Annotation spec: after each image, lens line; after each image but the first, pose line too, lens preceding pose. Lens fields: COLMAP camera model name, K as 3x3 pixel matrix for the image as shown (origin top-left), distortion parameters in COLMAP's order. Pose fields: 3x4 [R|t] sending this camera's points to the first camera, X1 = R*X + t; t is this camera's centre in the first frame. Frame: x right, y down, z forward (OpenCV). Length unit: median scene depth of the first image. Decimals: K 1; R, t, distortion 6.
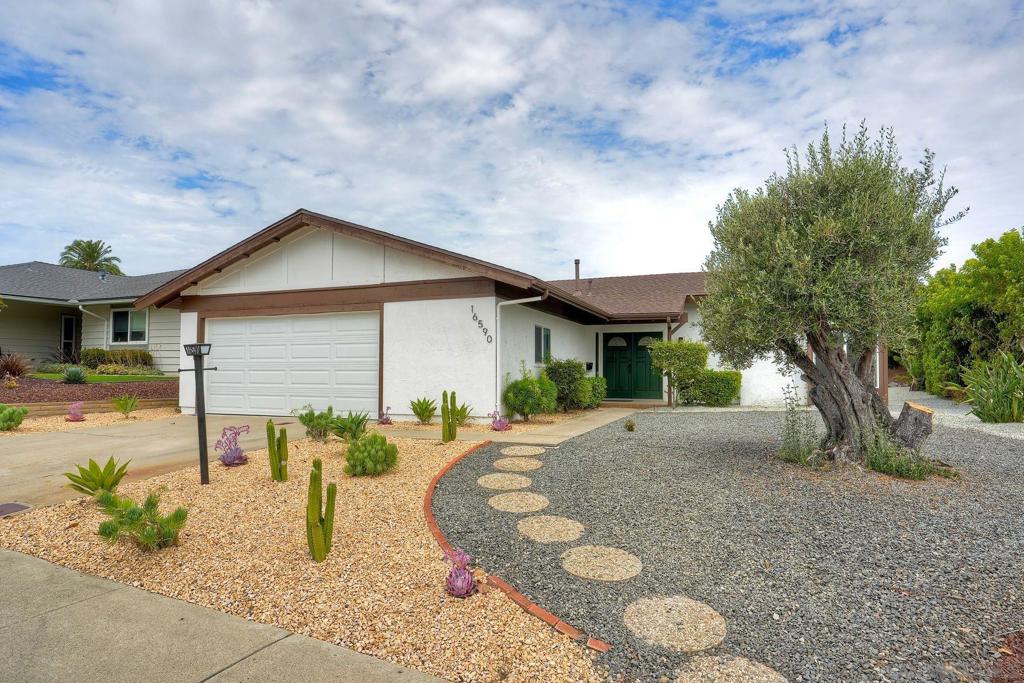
lens RADIAL K [[573.5, 0, 511.9], [0, 573.5, 344.1], [0, 0, 1]] dist [-0.000905, -0.000045]
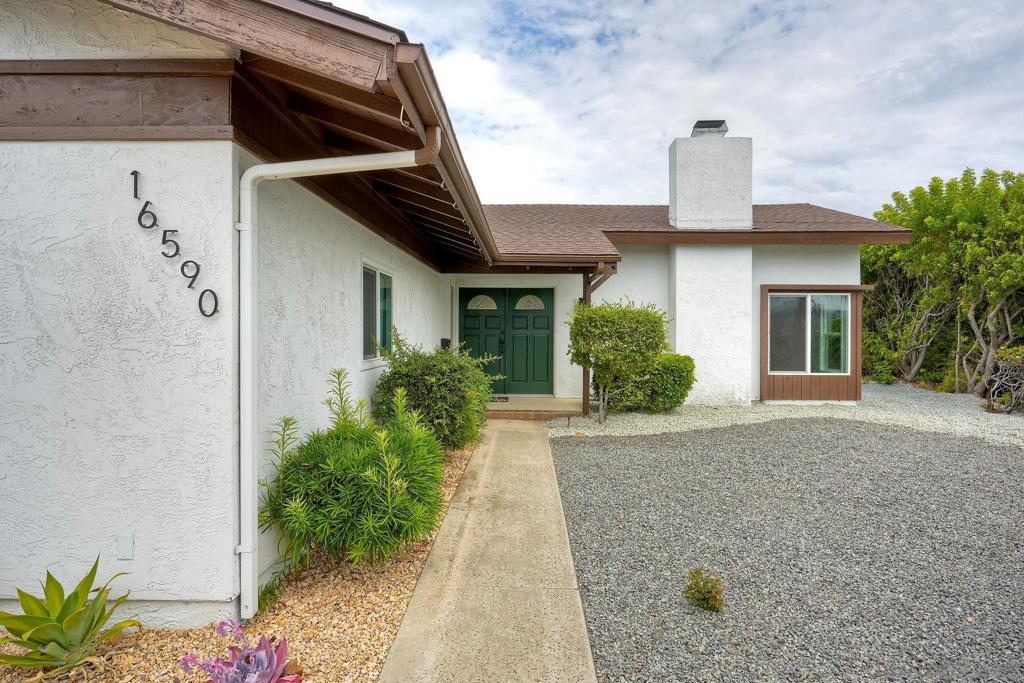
lens RADIAL K [[569.7, 0, 514.6], [0, 569.7, 325.6], [0, 0, 1]] dist [-0.004740, -0.001162]
pose [[0.937014, 0.001916, 0.349287, 0.000834], [-0.018943, 0.998792, 0.045340, -0.012068], [-0.348778, -0.049101, 0.935918, 0.654292]]
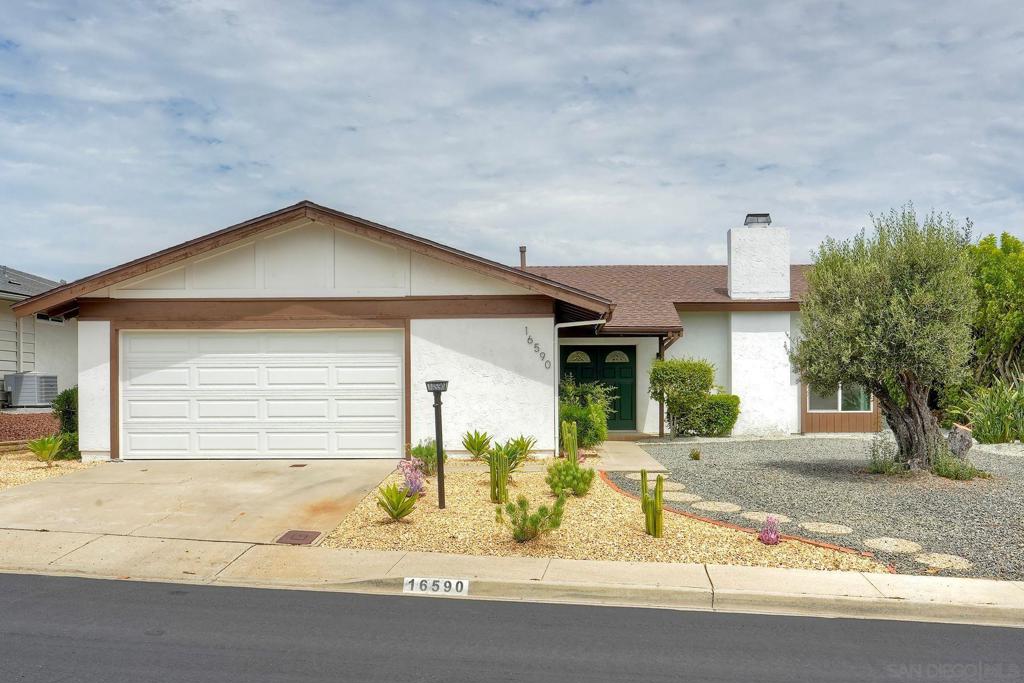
lens RADIAL K [[1111.3, 0, 511.9], [0, 1111.3, 377.1], [0, 0, 1]] dist [0.008313, 0.016357]
pose [[0.944181, -0.002930, 0.329413, -0.619591], [-0.009834, 0.999264, 0.037075, -0.049677], [-0.329279, -0.038245, 0.943458, -0.591104]]
